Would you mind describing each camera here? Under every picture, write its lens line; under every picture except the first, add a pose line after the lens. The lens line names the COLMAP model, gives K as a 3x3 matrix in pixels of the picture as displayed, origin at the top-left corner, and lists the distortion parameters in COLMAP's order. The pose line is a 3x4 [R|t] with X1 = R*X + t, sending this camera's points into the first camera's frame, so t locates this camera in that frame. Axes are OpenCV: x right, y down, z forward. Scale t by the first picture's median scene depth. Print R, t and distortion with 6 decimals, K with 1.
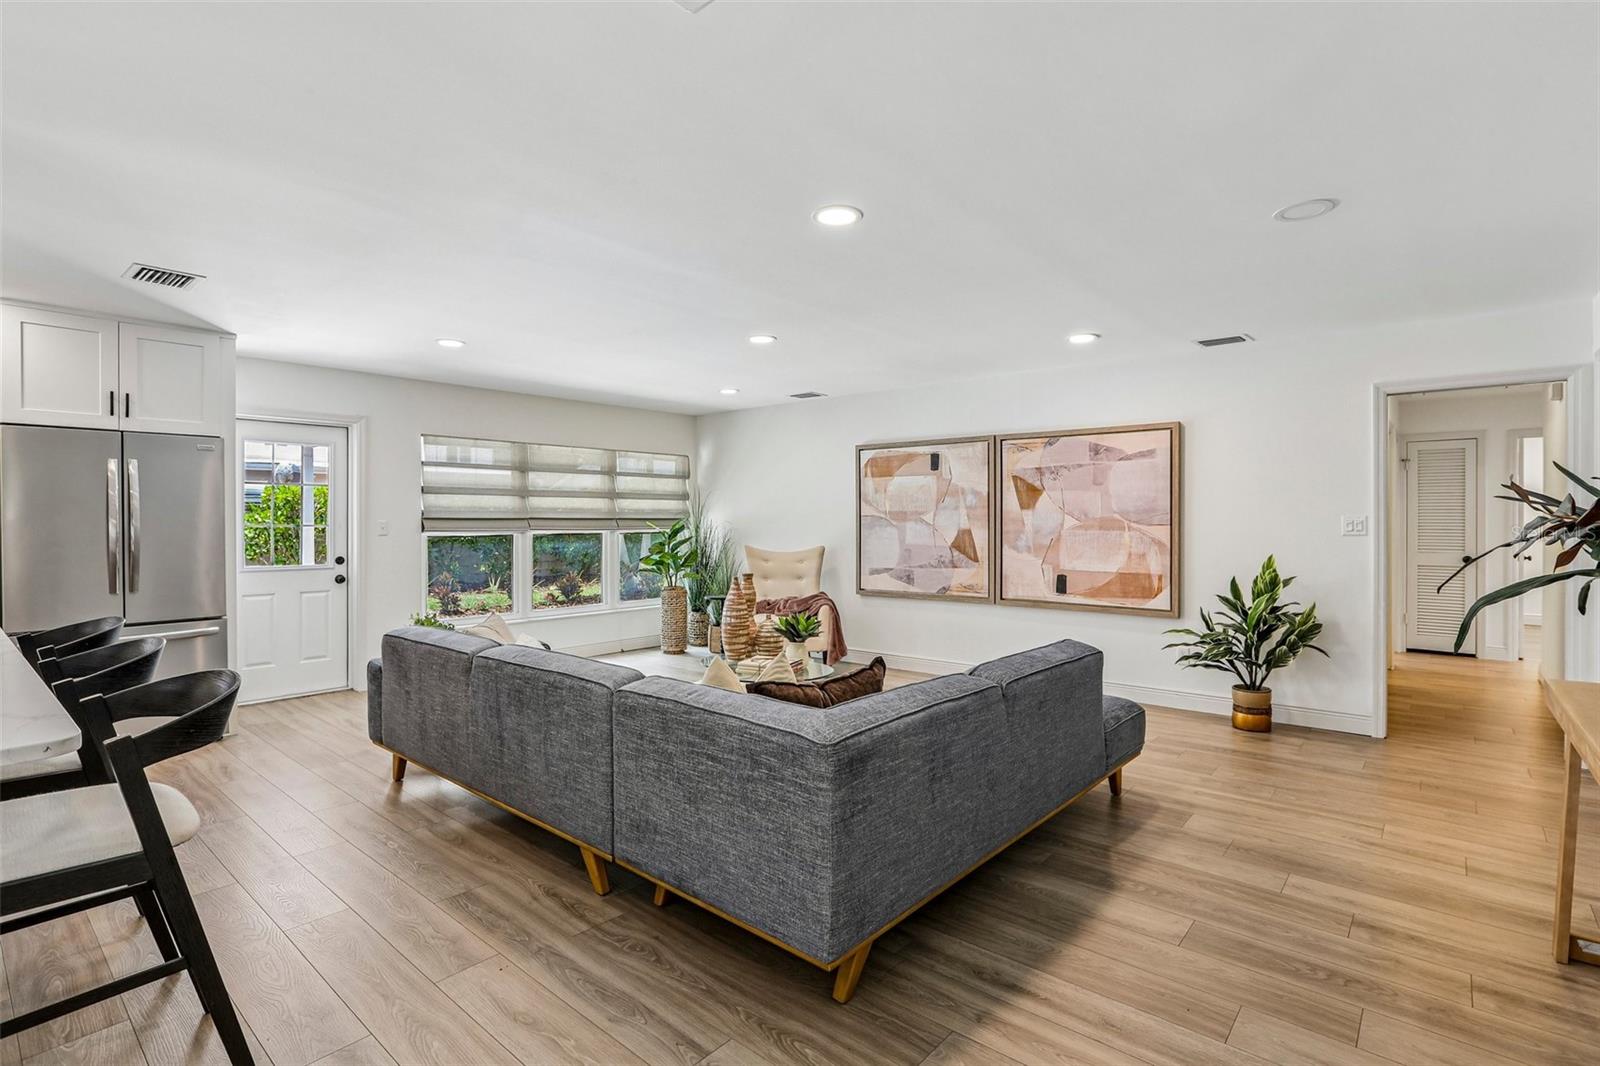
lens RADIAL K [[766.3, 0, 790.1], [0, 766.3, 526.0], [0, 0, 1]] dist [-0.041151, 0.019069]
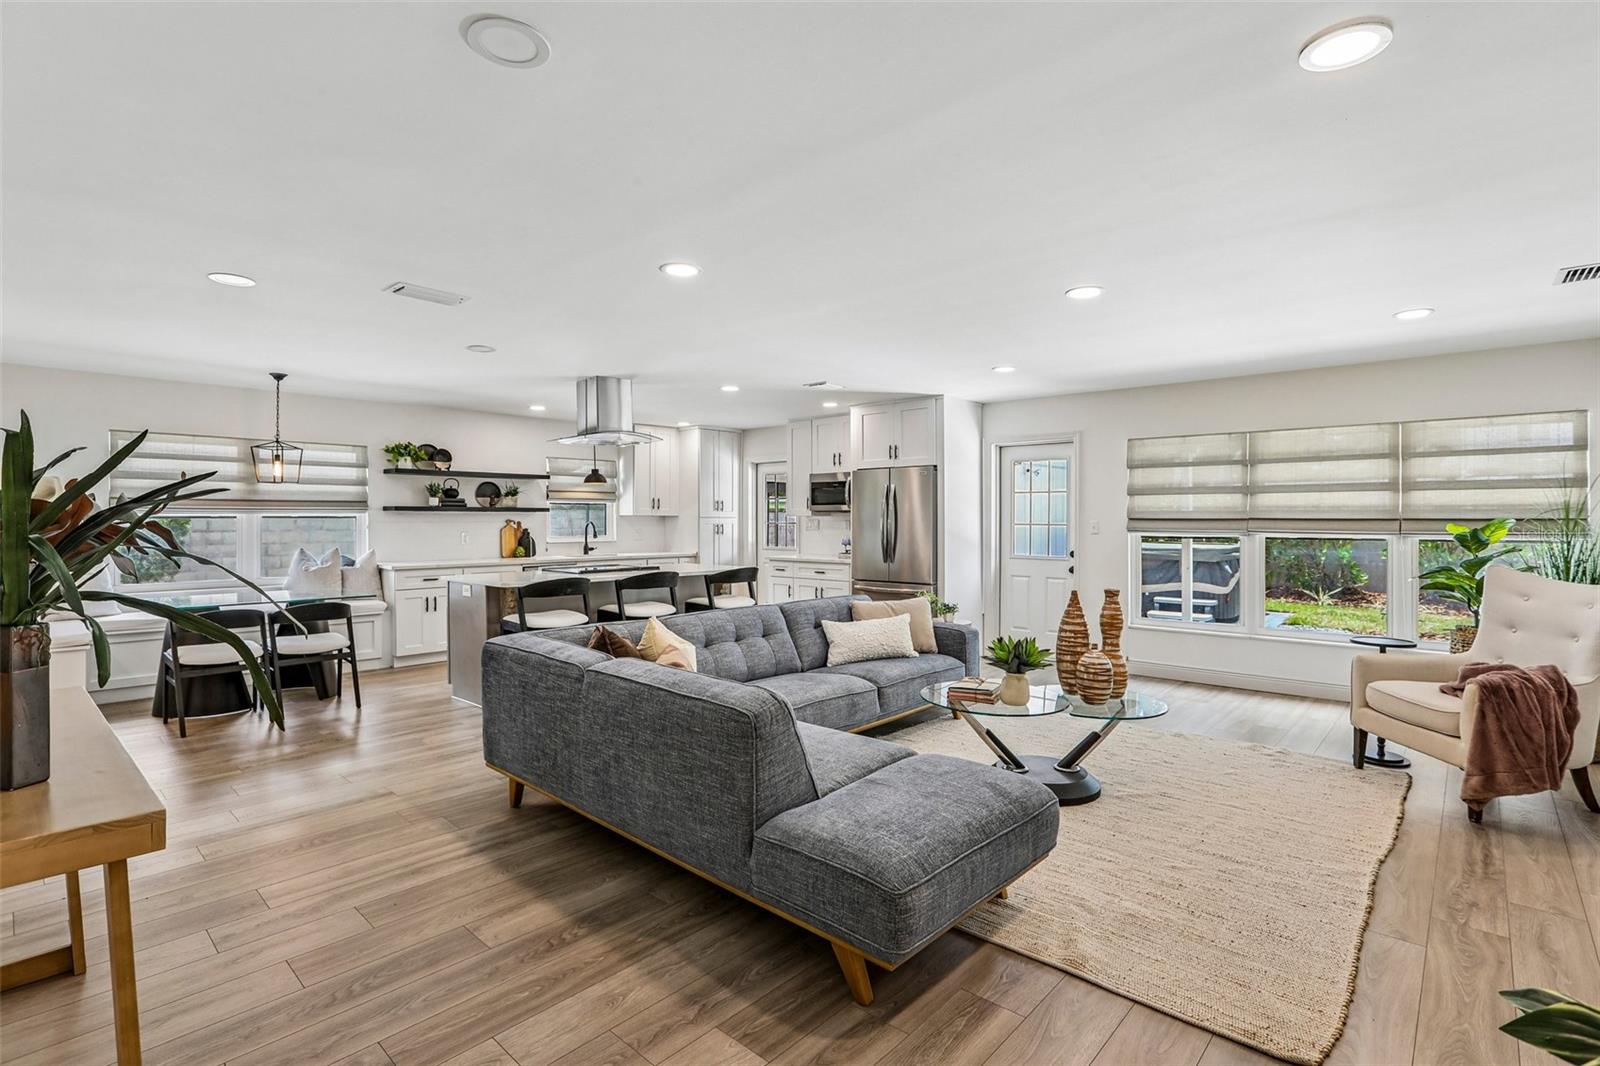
lens RADIAL K [[766.3, 0, 785.8], [0, 766.3, 518.0], [0, 0, 1]] dist [-0.041151, 0.019069]
pose [[-0.038044, 0.000214, -0.999276, 0.617184], [-0.008361, 0.999965, 0.000532, -0.008477], [0.999241, 0.008375, -0.038041, 0.588772]]
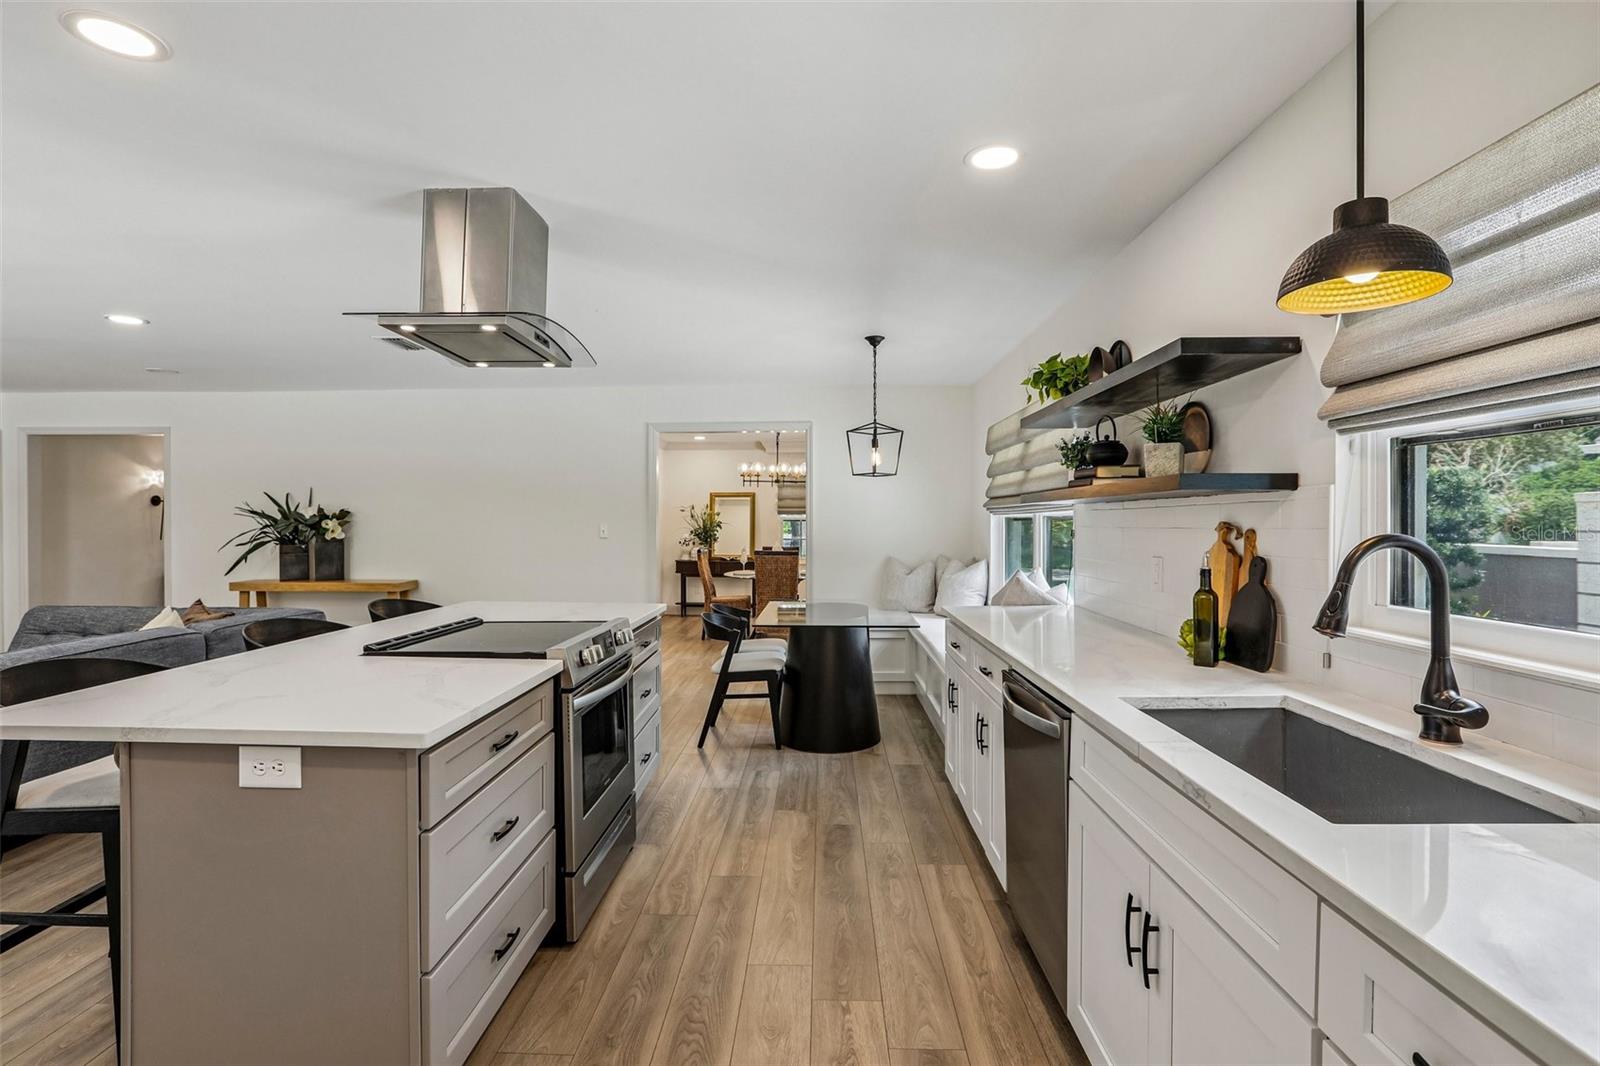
lens RADIAL K [[766.3, 0, 809.7], [0, 766.3, 542.0], [0, 0, 1]] dist [-0.041151, 0.019069]
pose [[-0.634466, -0.019059, 0.772716, -0.940785], [0.006664, 0.999524, 0.030125, -0.003083], [-0.772922, 0.024262, -0.634037, 0.437368]]
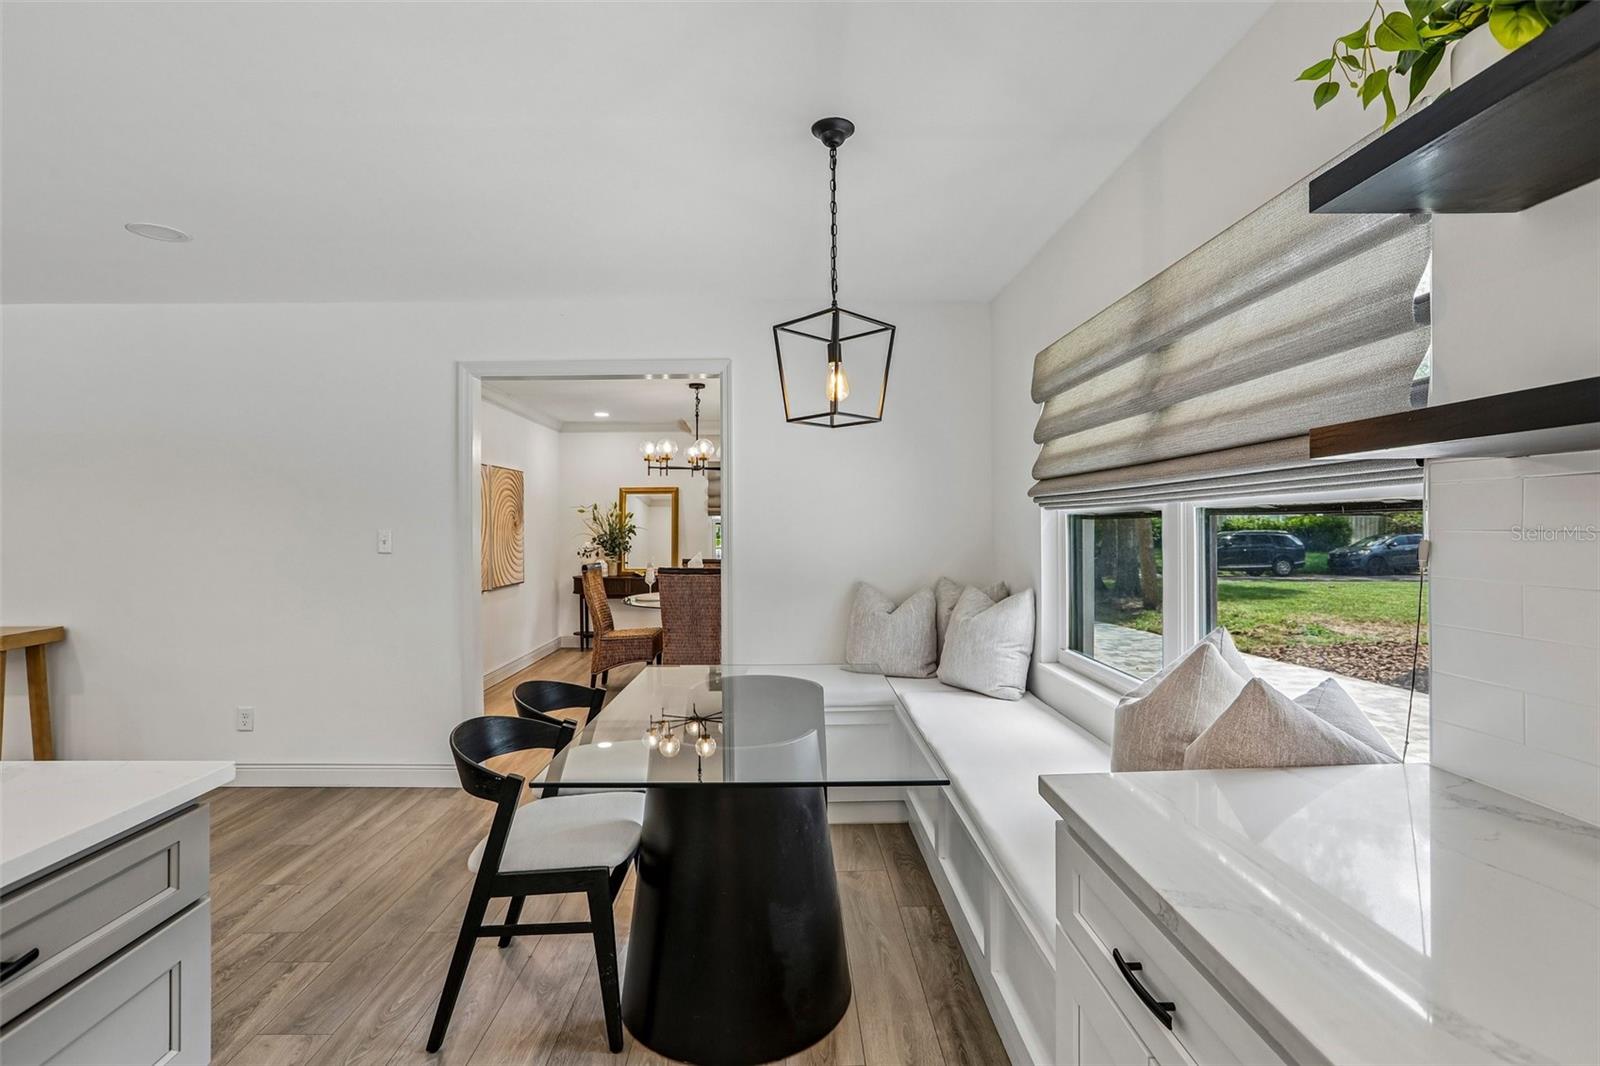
lens RADIAL K [[766.3, 0, 804.8], [0, 766.3, 525.6], [0, 0, 1]] dist [-0.041151, 0.019069]
pose [[-0.669074, 0.004973, 0.743179, -0.628439], [0.011497, 0.999927, 0.003659, 0.000567], [-0.743107, 0.010992, -0.669082, 0.133609]]
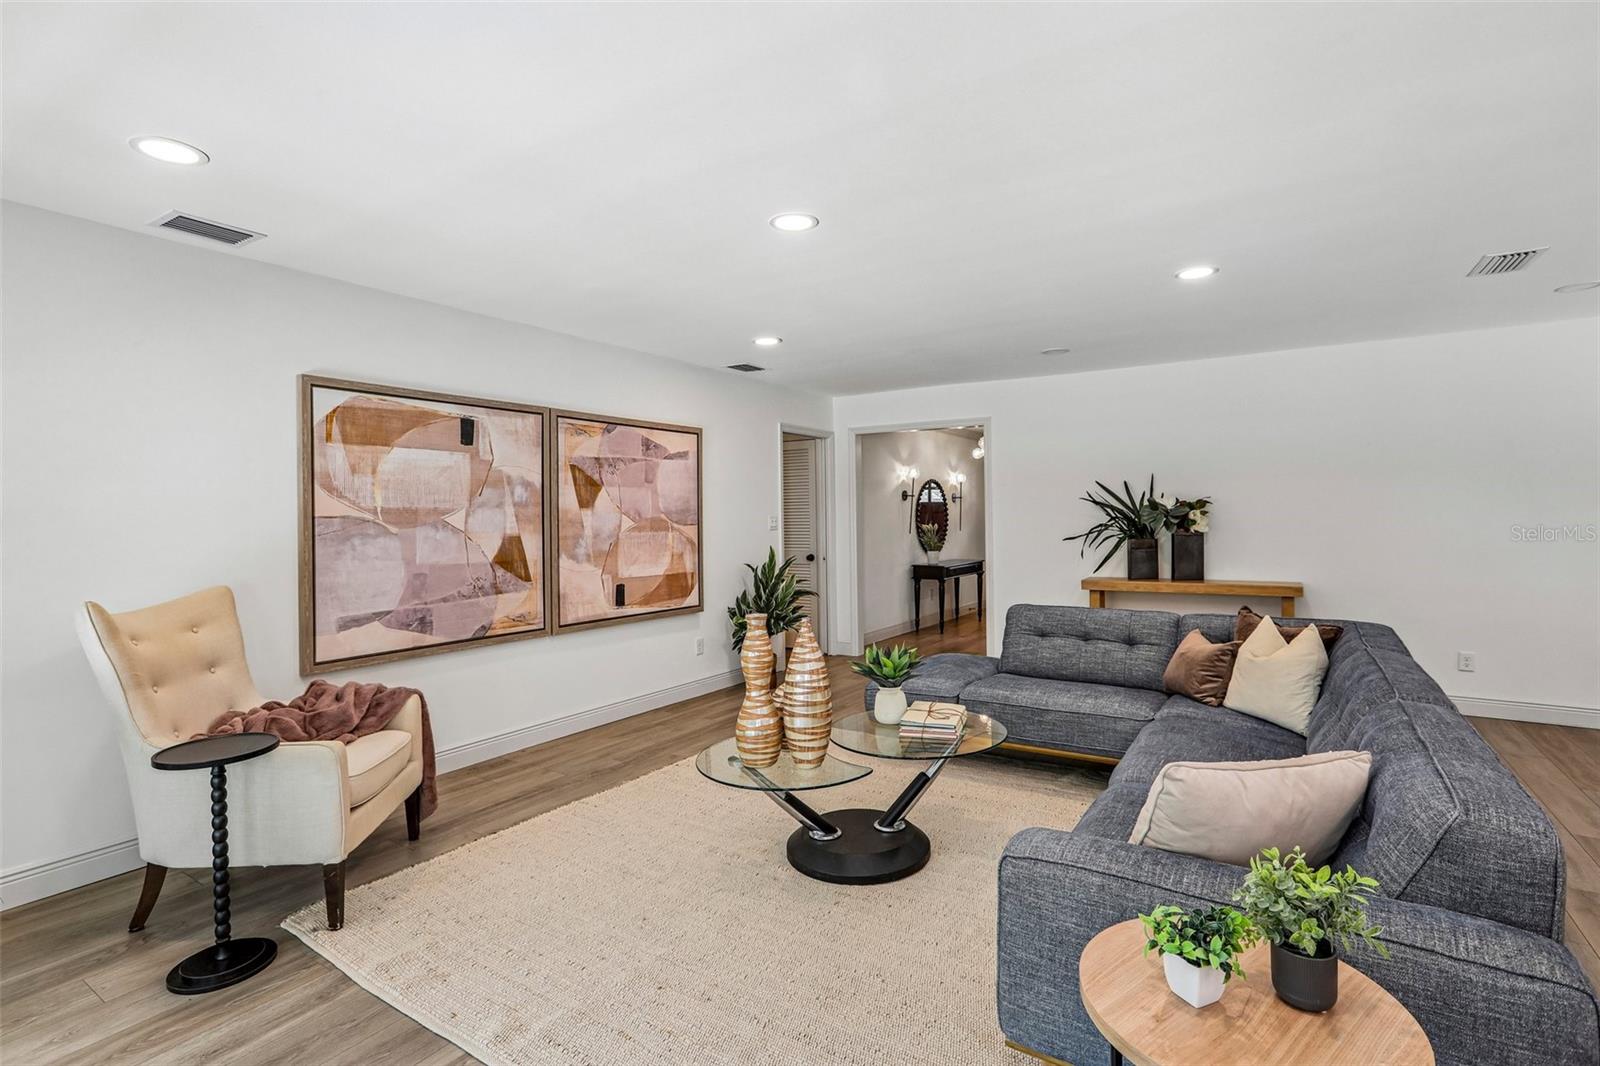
lens RADIAL K [[766.3, 0, 805.7], [0, 766.3, 520.7], [0, 0, 1]] dist [-0.041151, 0.019069]
pose [[-0.143207, -0.001910, 0.989691, -0.519535], [0.019938, 0.999790, 0.004815, -0.007910], [-0.989492, 0.020422, -0.143139, 0.887841]]
